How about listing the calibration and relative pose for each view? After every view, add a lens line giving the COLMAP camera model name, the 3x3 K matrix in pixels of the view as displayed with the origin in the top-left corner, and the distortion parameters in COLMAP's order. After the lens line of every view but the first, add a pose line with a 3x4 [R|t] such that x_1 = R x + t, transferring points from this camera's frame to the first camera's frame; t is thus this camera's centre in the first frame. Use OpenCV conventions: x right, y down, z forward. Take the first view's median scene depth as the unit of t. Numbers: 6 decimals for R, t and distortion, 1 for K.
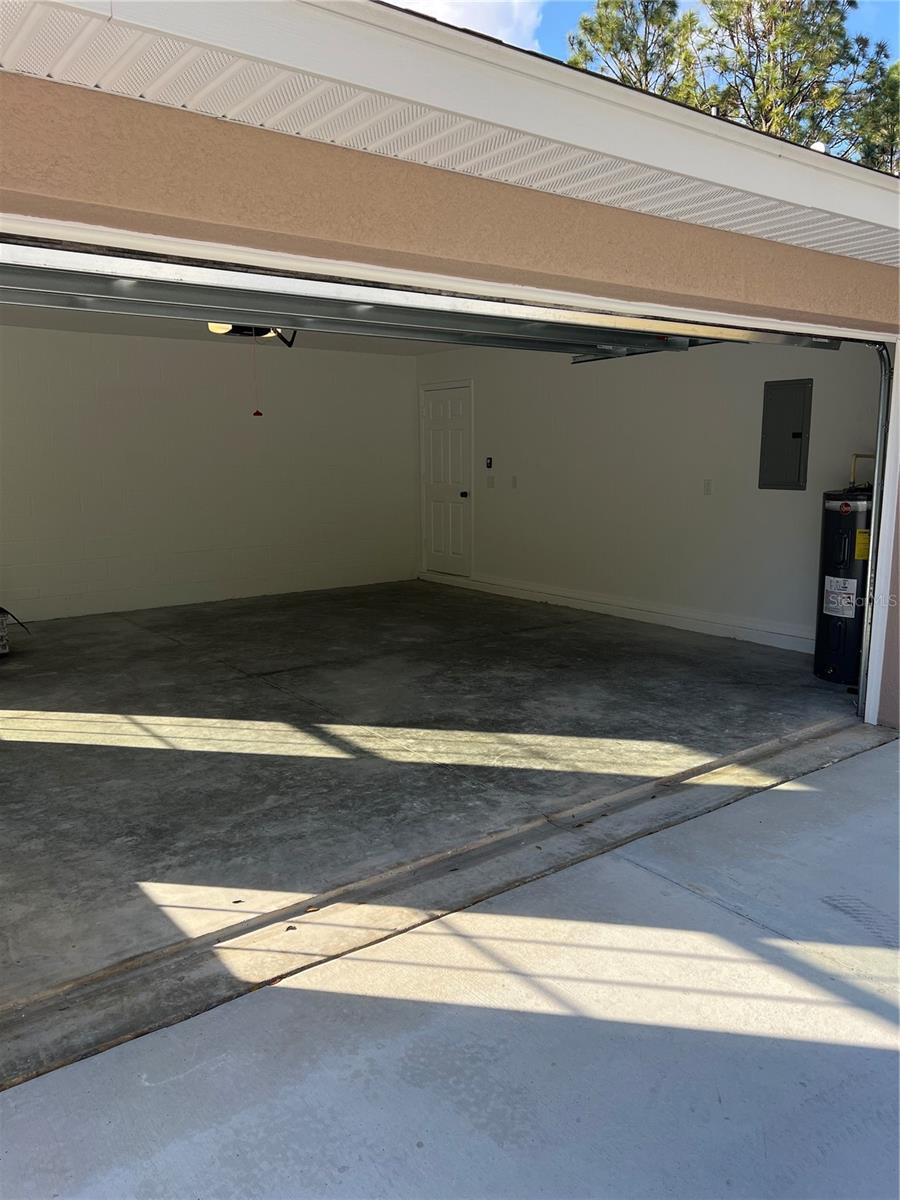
lens RADIAL K [[904.1, 0, 450.0], [0, 904.1, 607.1], [0, 0, 1]] dist [0.054832, -0.061081]
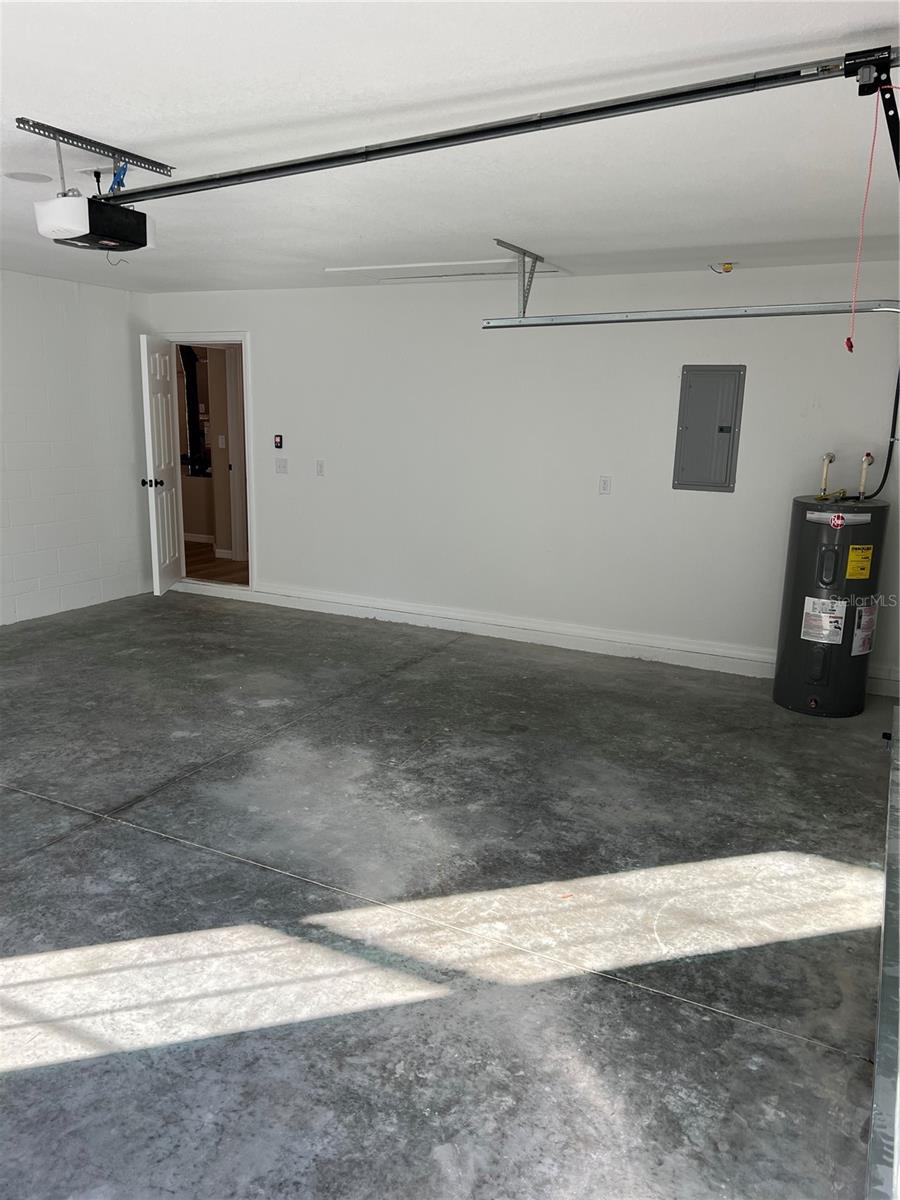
lens RADIAL K [[904.1, 0, 453.9], [0, 904.1, 595.5], [0, 0, 1]] dist [0.054832, -0.061081]
pose [[0.895007, -0.065117, 0.441273, -0.314378], [0.047038, 0.997549, 0.051802, -0.109368], [-0.443565, -0.025607, 0.895876, 0.412714]]
